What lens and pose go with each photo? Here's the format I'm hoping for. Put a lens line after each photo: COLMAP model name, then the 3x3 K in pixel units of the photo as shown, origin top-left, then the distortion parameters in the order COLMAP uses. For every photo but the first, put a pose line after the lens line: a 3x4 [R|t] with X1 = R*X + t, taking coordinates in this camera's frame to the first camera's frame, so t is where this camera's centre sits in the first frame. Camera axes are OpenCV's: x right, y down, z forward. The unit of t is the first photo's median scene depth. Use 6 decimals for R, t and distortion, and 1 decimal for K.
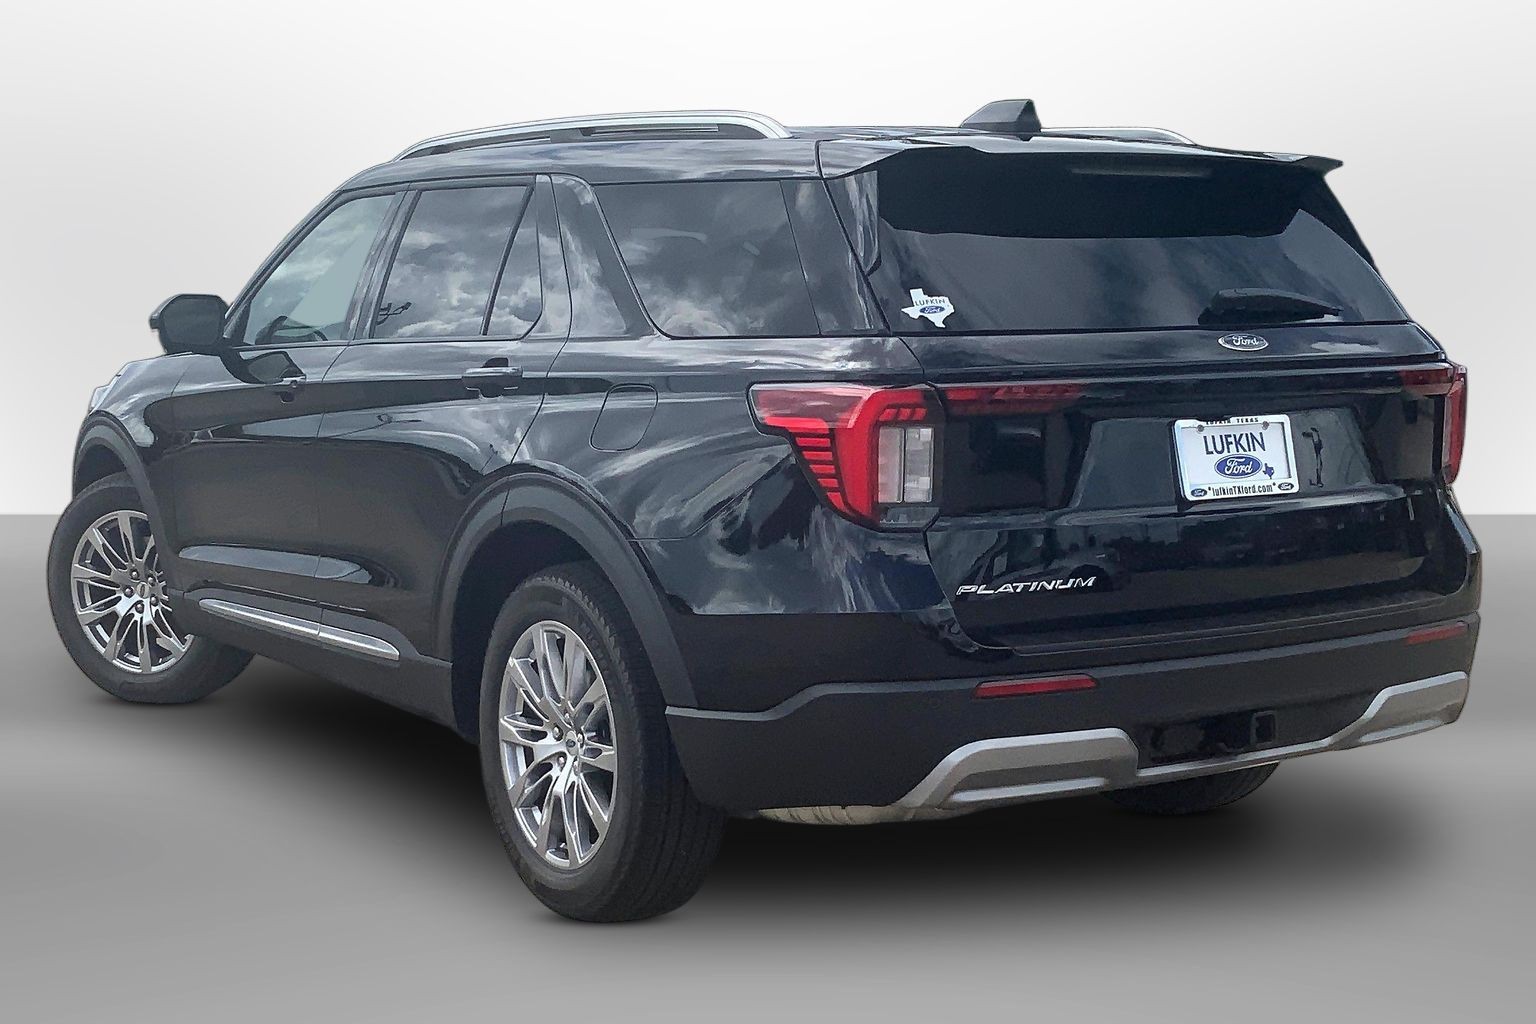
lens RADIAL K [[1966.4, 0, 767.5], [0, 1966.4, 511.9], [0, 0, 1]] dist [-0.062606, 0.000000]
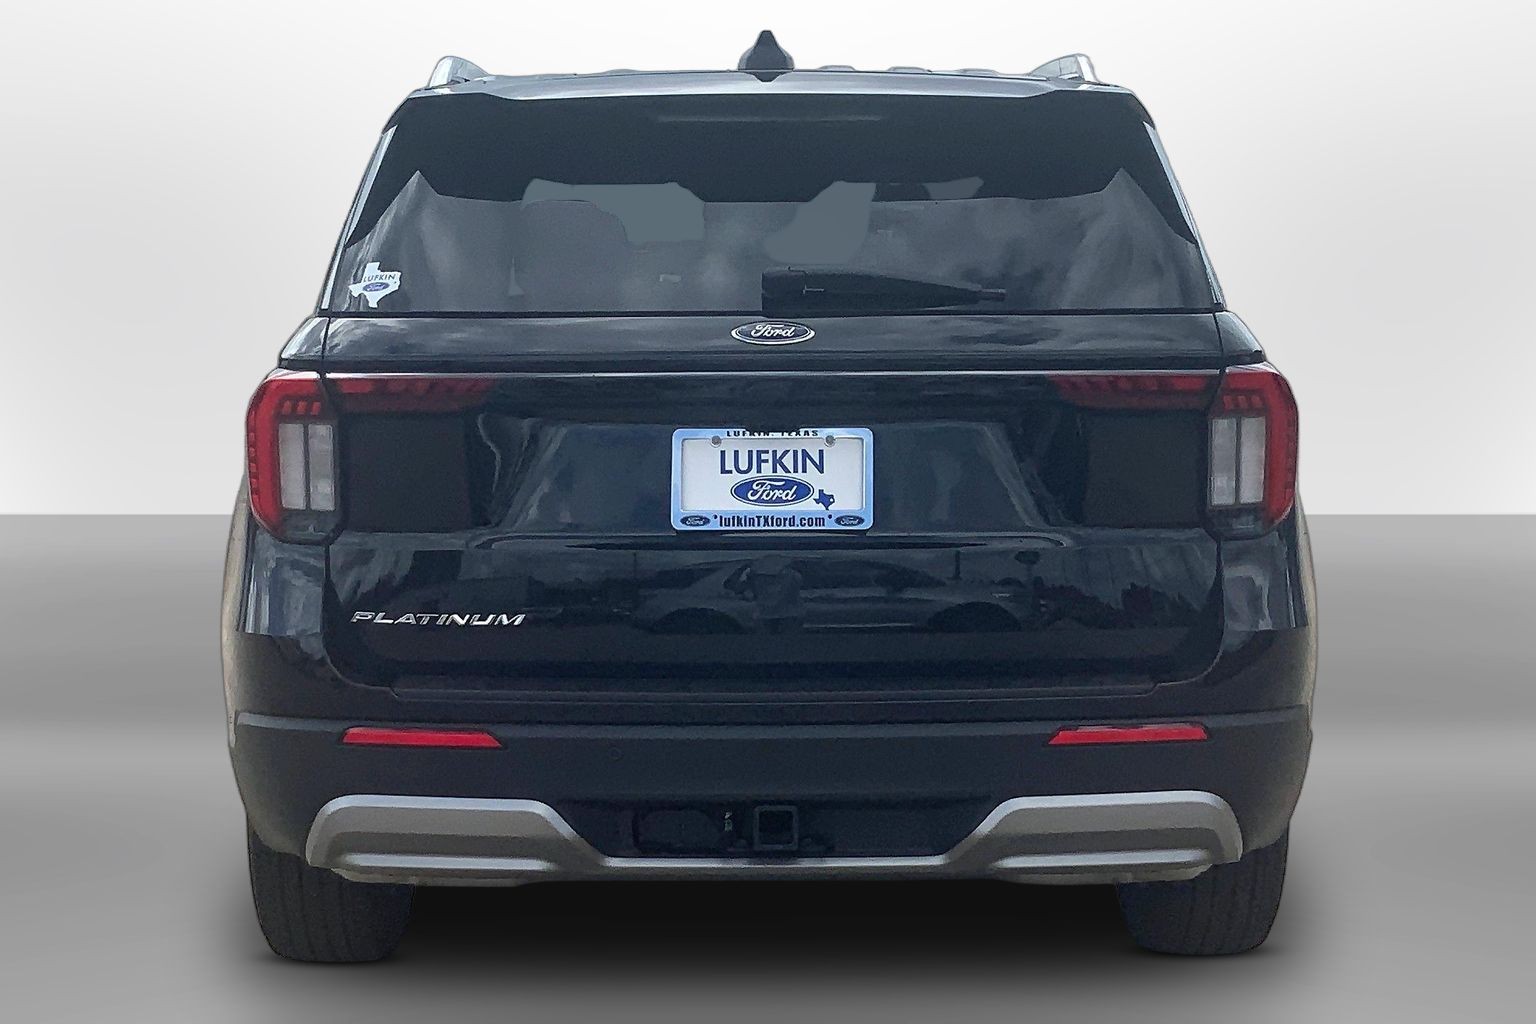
lens RADIAL K [[2040.0, 0, 771.8], [0, 2040.0, 475.6], [0, 0, 1]] dist [0.038032, 0.000000]
pose [[0.895086, 0.058208, -0.442079, 0.604980], [-0.057911, 0.998221, 0.014181, -0.041251], [0.442118, 0.012908, 0.896864, 0.264020]]
